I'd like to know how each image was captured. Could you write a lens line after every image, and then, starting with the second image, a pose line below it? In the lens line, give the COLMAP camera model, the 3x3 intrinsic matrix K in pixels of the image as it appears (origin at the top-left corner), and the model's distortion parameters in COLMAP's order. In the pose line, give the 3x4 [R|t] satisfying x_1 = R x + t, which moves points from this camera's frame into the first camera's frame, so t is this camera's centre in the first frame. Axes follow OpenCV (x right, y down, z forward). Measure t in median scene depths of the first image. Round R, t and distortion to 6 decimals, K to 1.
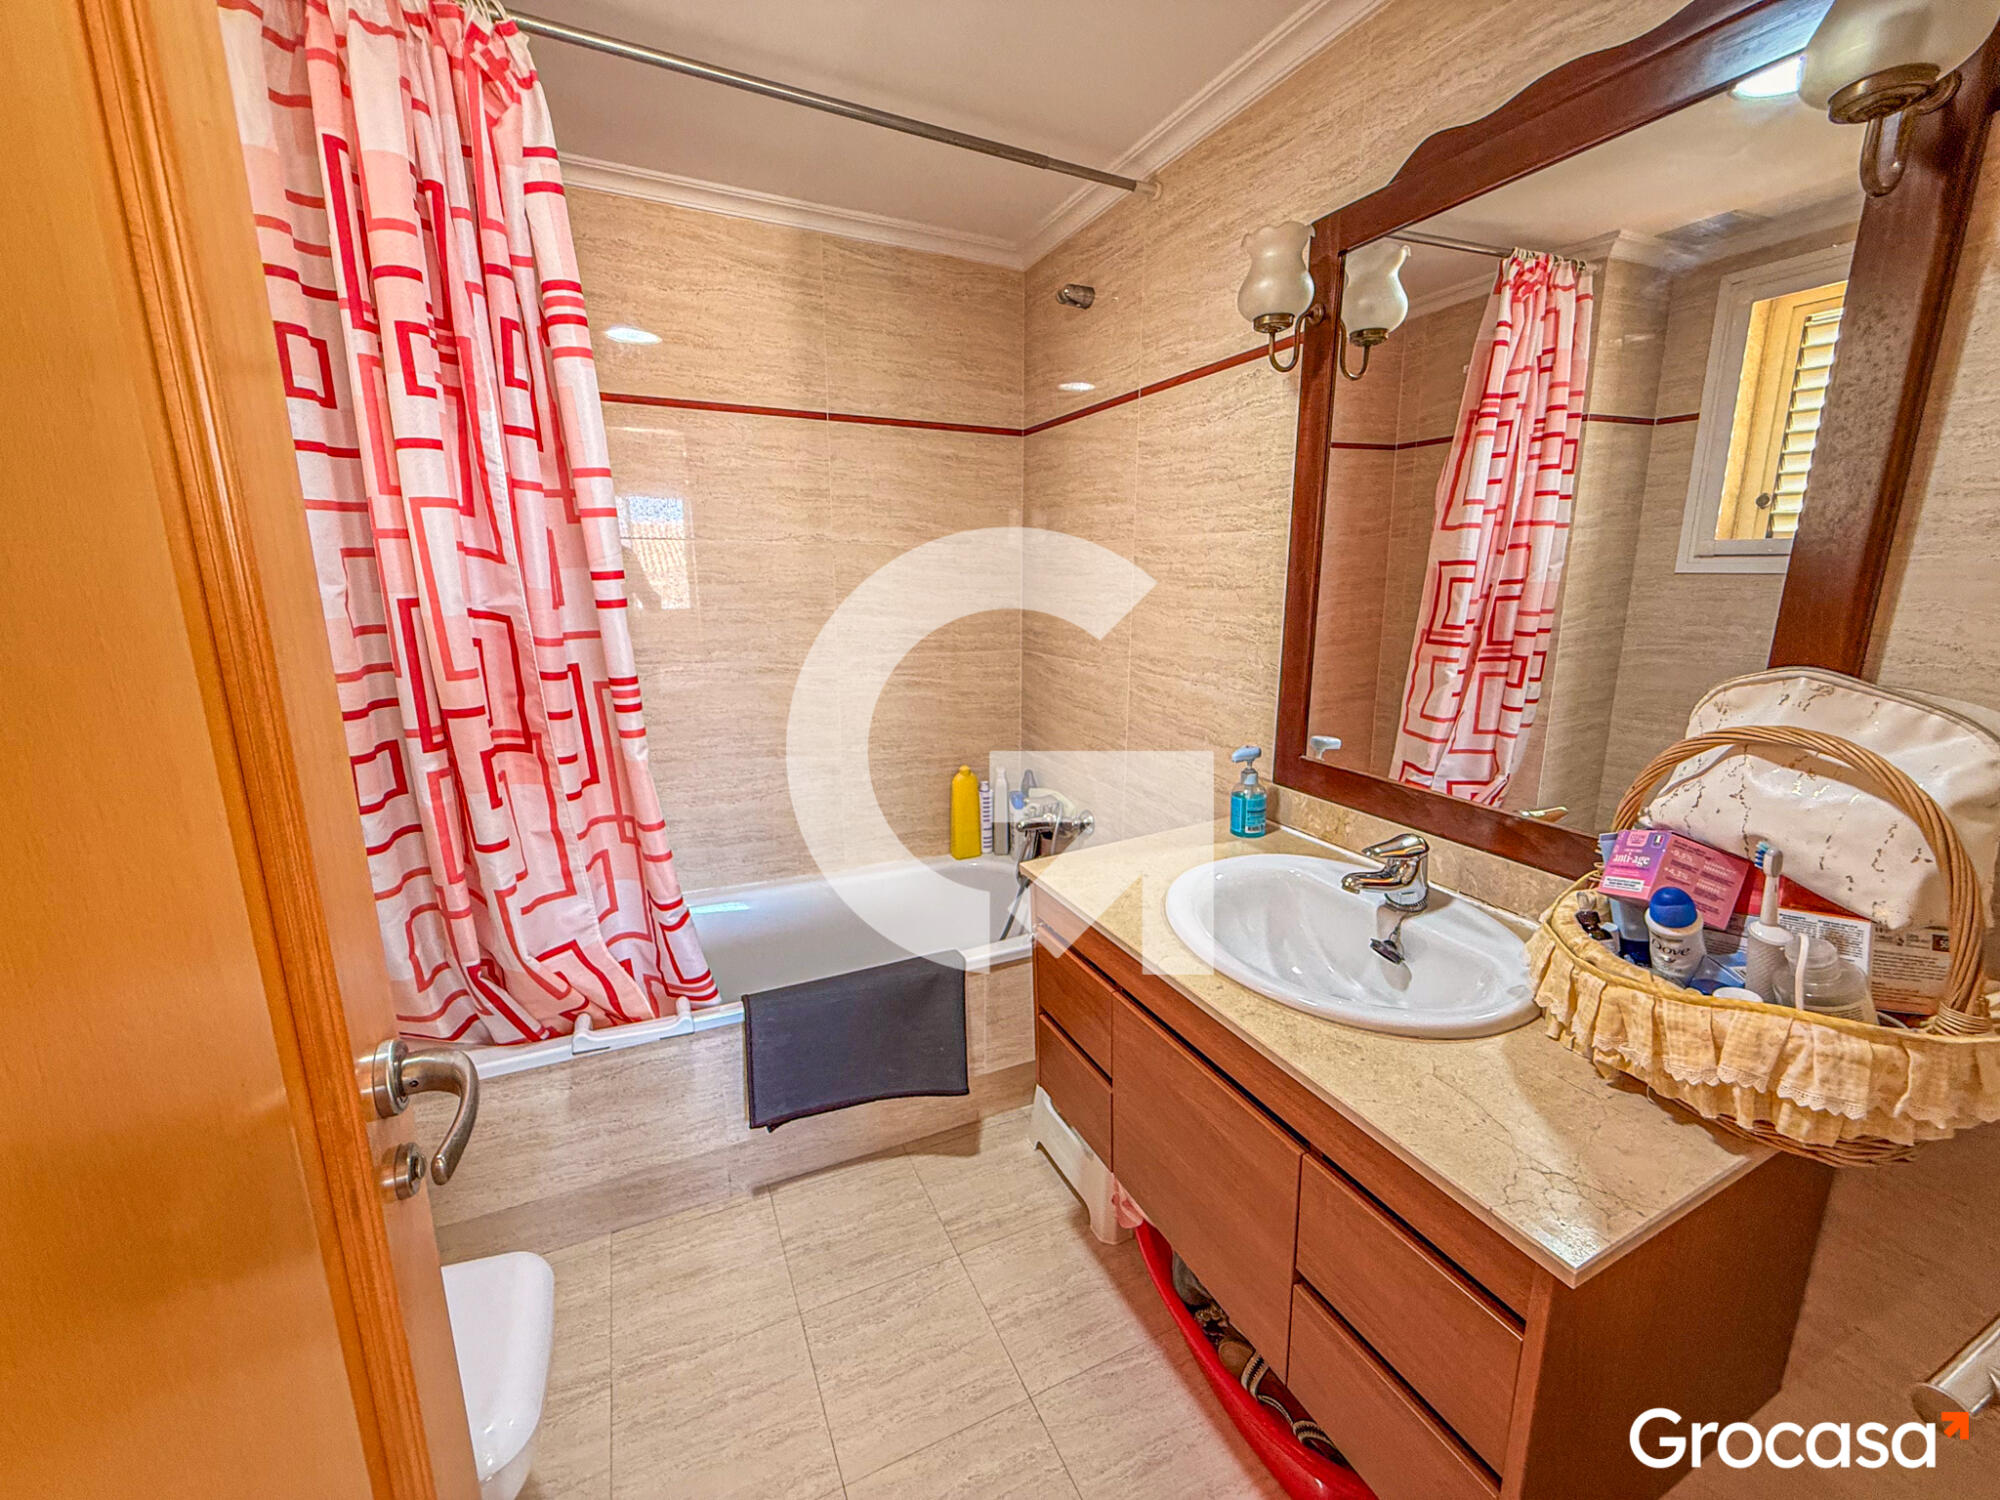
lens RADIAL K [[796.1, 0, 1002.2], [0, 796.1, 746.8], [0, 0, 1]] dist [0.000708, -0.000611]
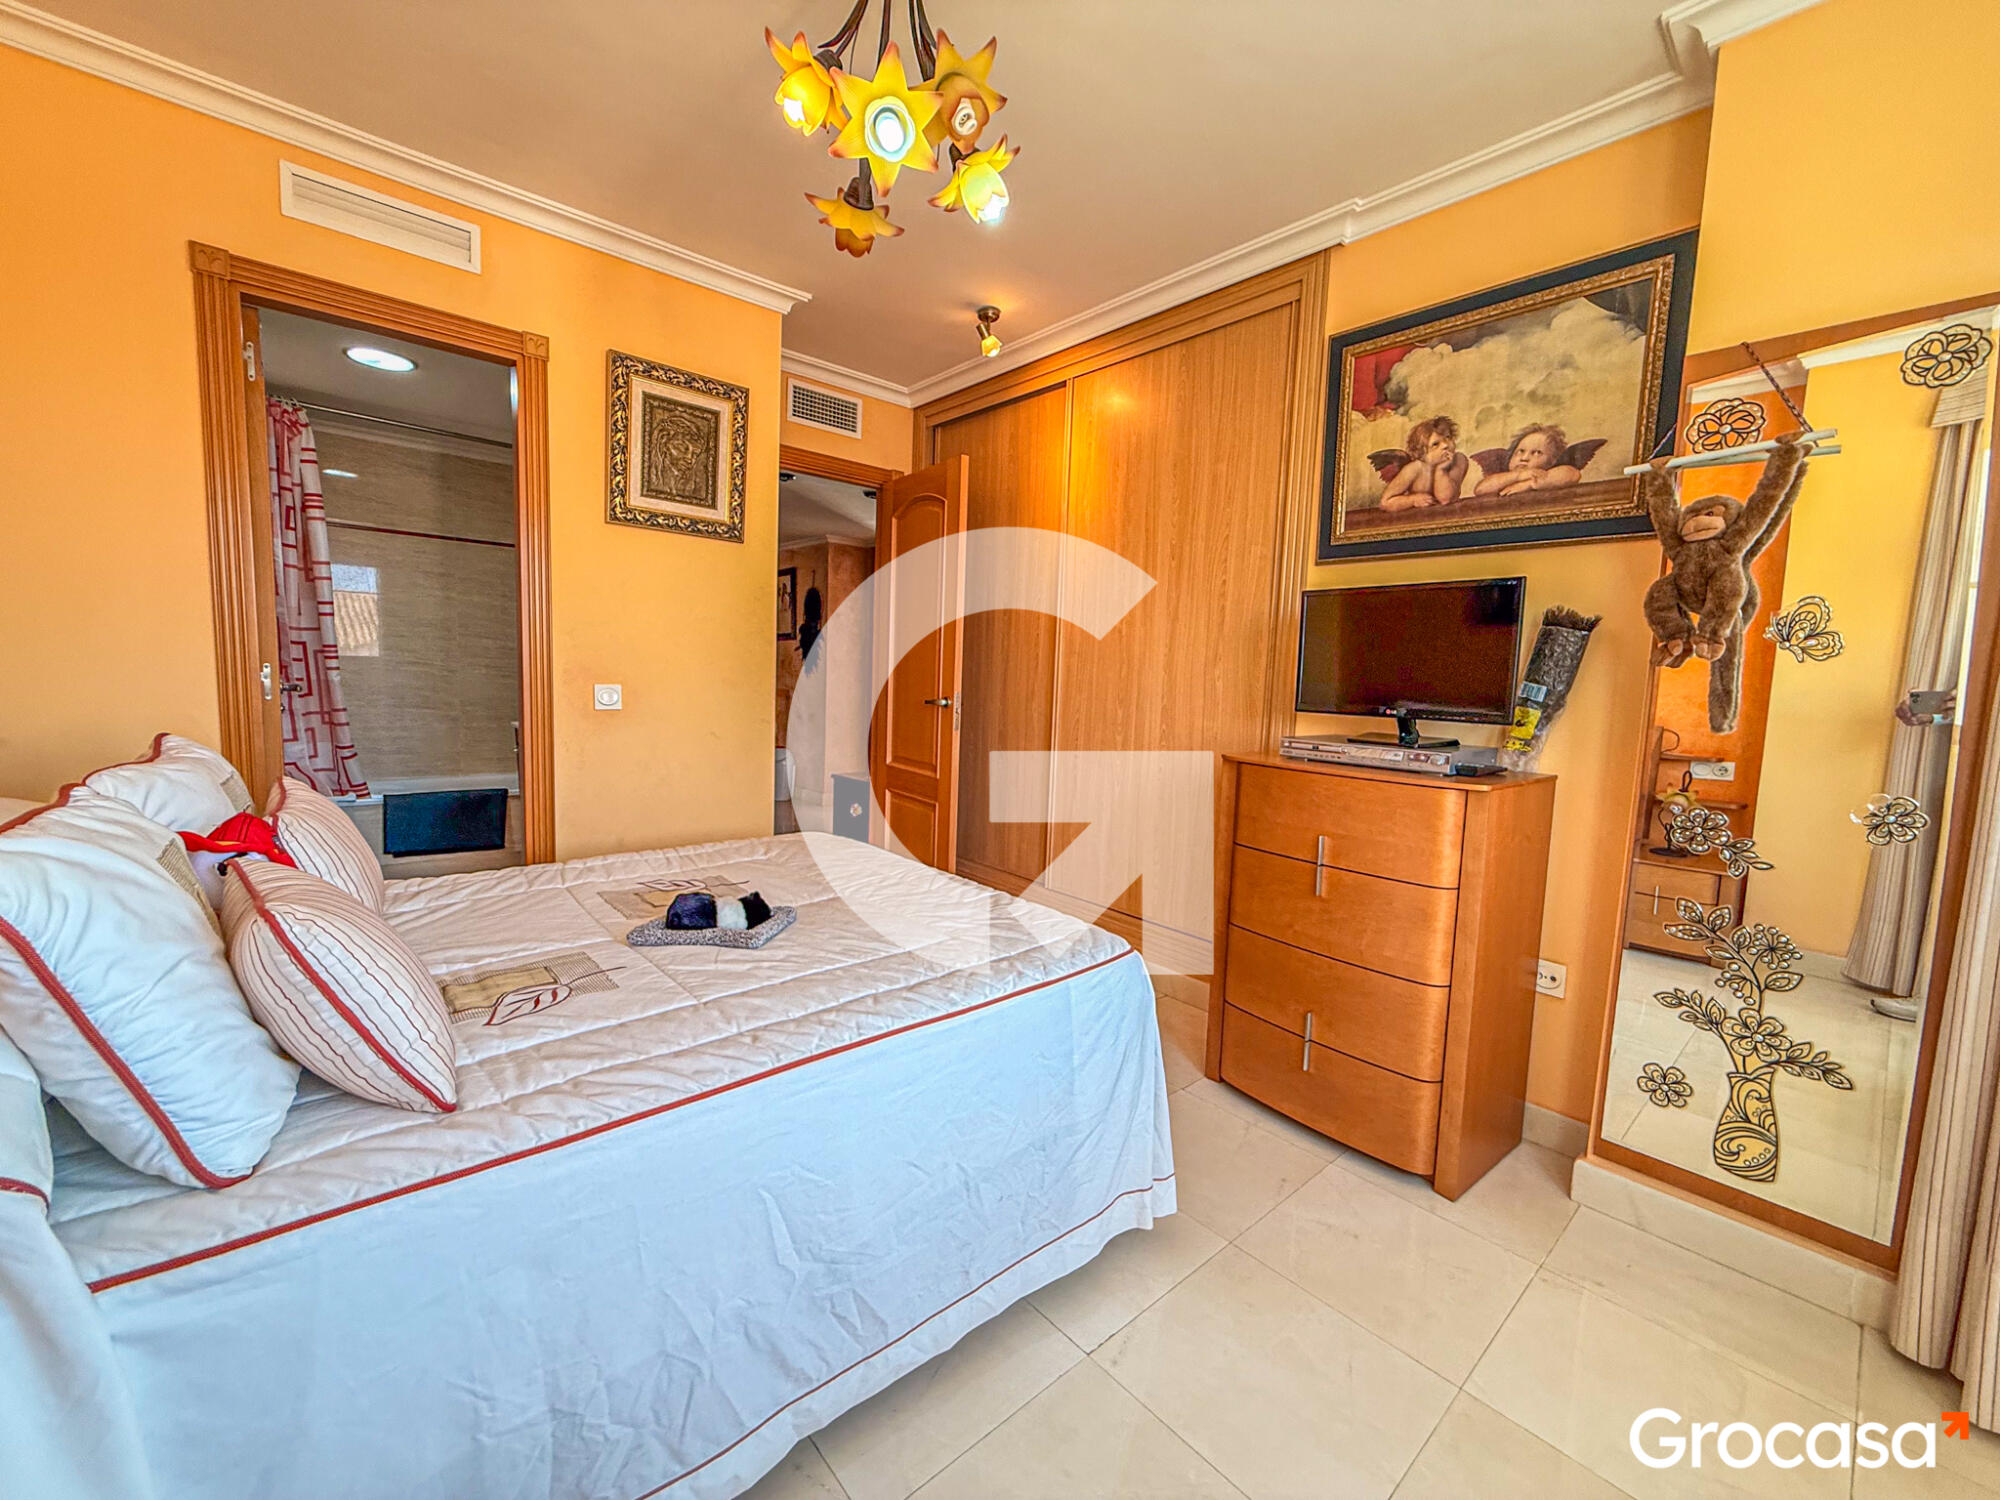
lens RADIAL K [[796.1, 0, 995.7], [0, 796.1, 749.6], [0, 0, 1]] dist [0.000708, -0.000611]
pose [[0.960539, 0.006884, 0.278061, 0.793713], [0.023442, 0.994133, -0.105590, 0.529824], [-0.277157, 0.107942, 0.954742, -1.829878]]
